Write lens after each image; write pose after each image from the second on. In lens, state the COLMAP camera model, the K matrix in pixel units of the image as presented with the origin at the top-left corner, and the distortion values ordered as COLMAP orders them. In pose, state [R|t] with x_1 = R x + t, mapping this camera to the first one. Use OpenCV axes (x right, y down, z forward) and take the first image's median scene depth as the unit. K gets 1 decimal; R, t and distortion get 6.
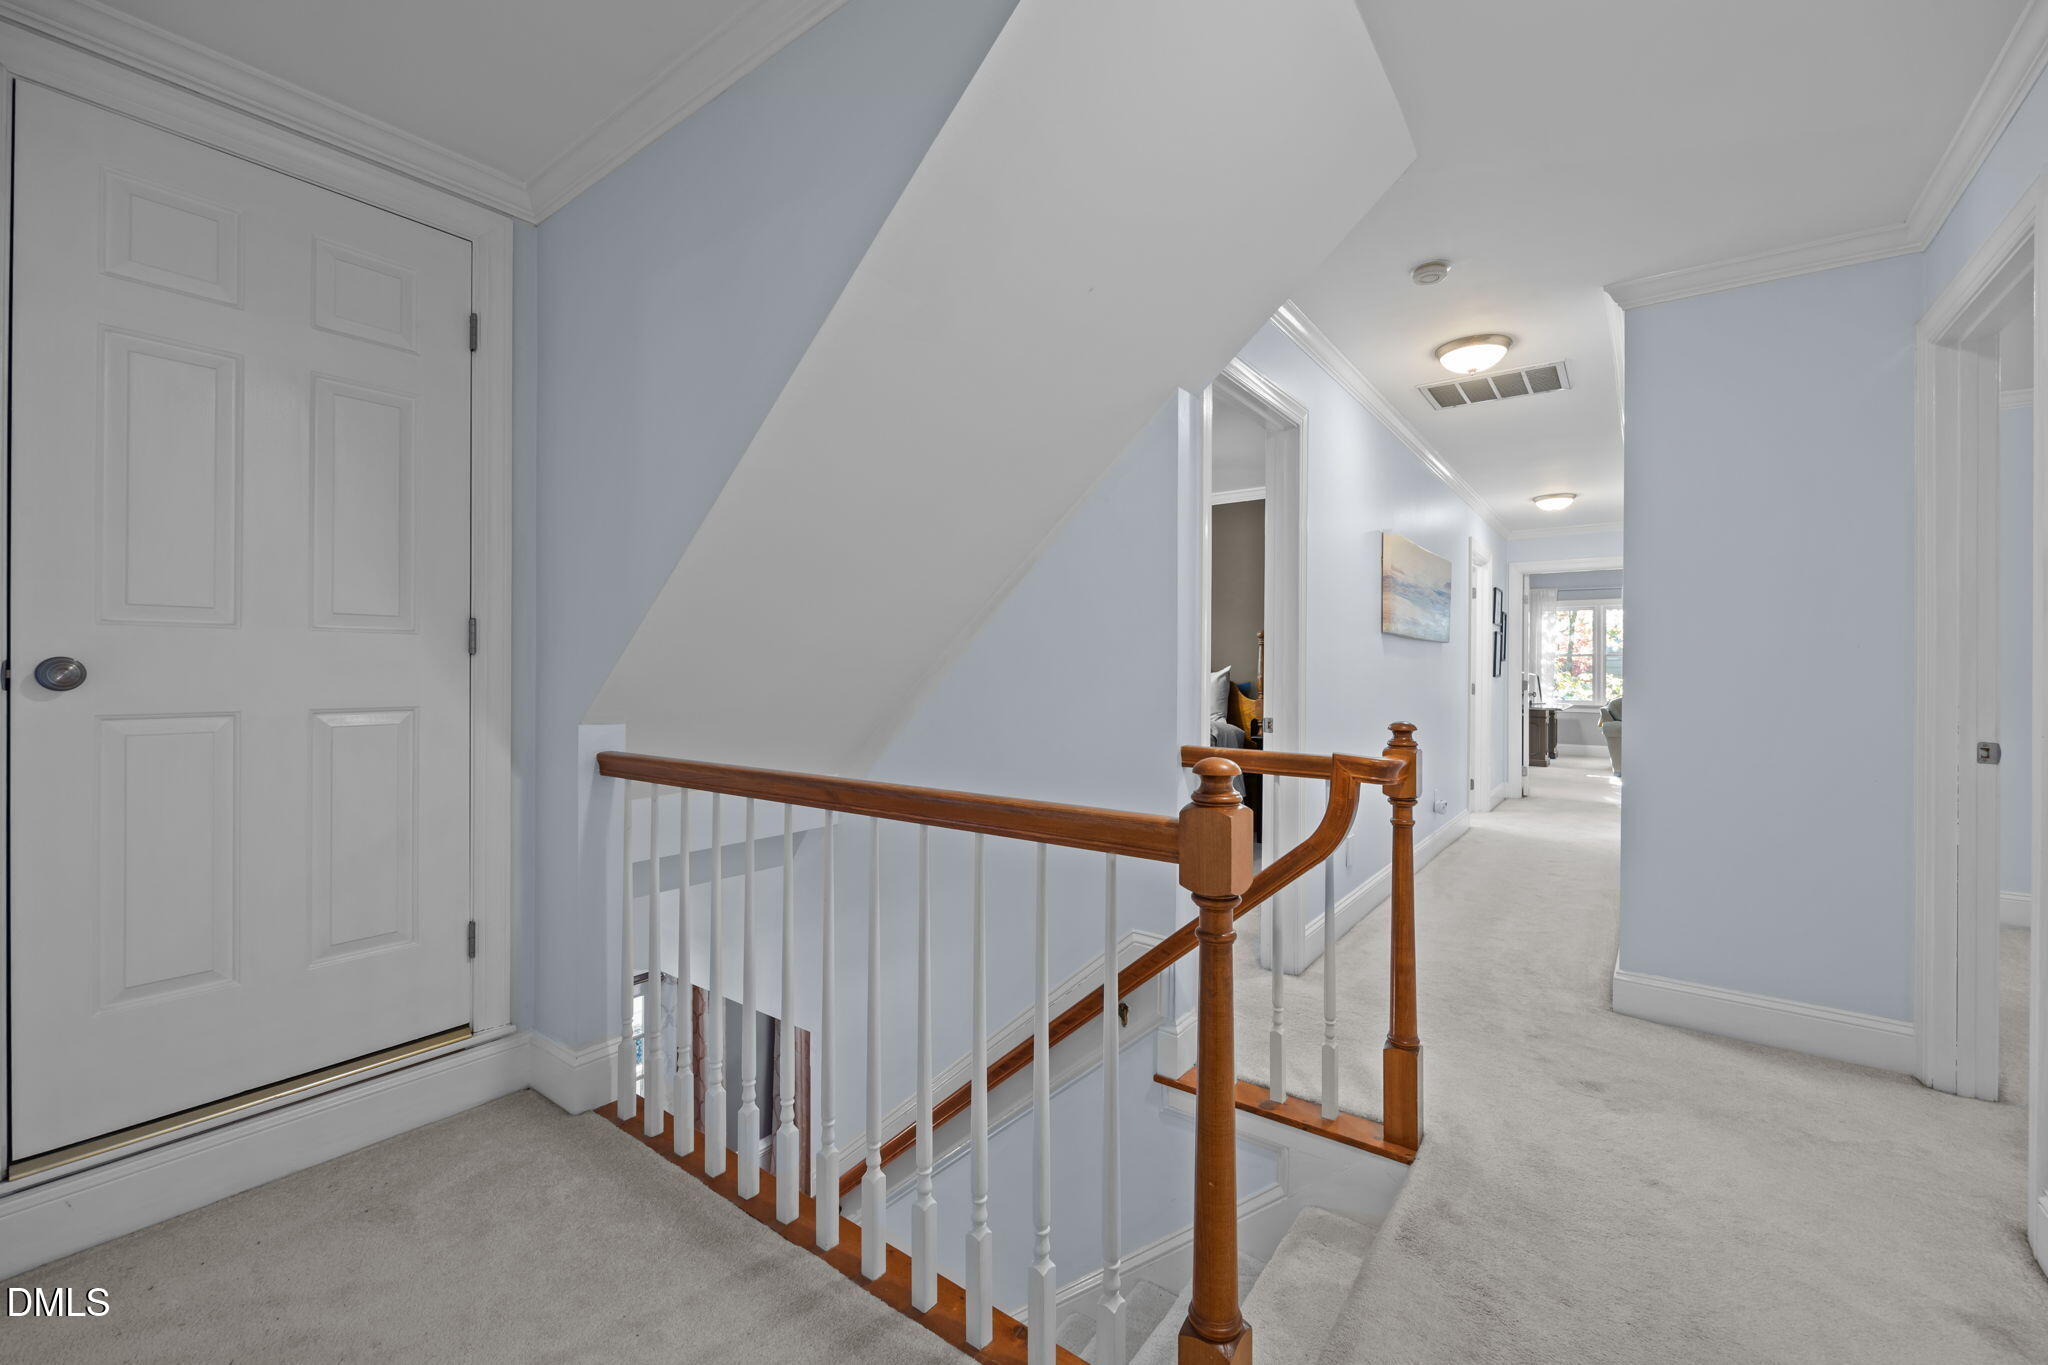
lens RADIAL K [[822.1, 0, 1030.5], [0, 822.1, 672.5], [0, 0, 1]] dist [-0.001759, -0.000002]
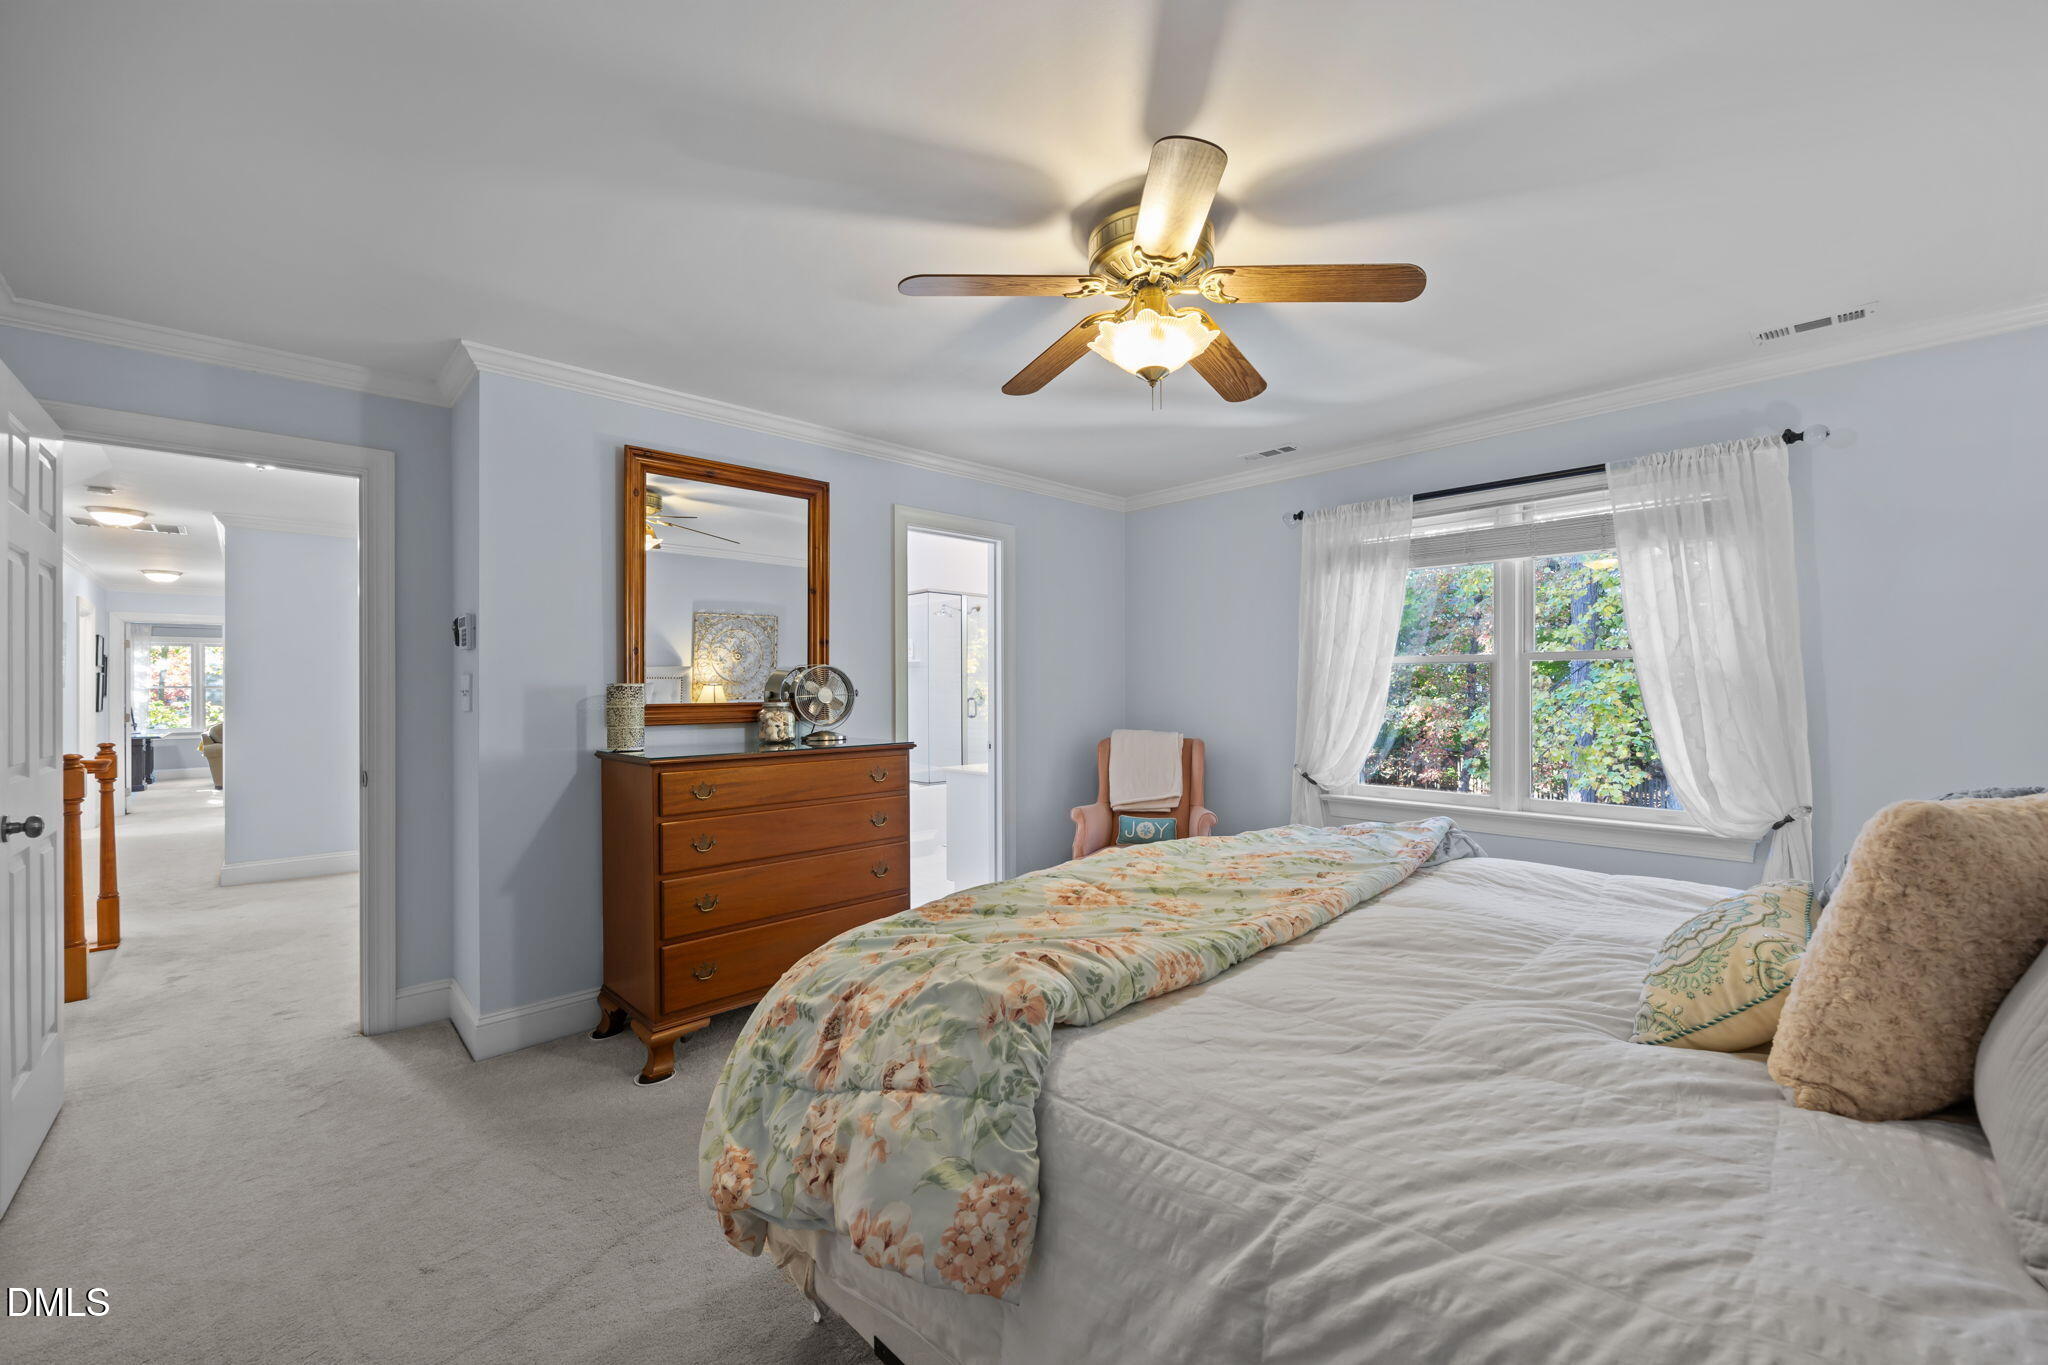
lens RADIAL K [[807.6, 0, 1030.5], [0, 807.6, 691.2], [0, 0, 1]] dist [-0.000333, 0.000105]
pose [[0.158694, -0.007623, 0.987298, -0.289166], [0.009869, 0.999932, 0.006134, -0.014268], [-0.987278, 0.008770, 0.158759, -0.396145]]
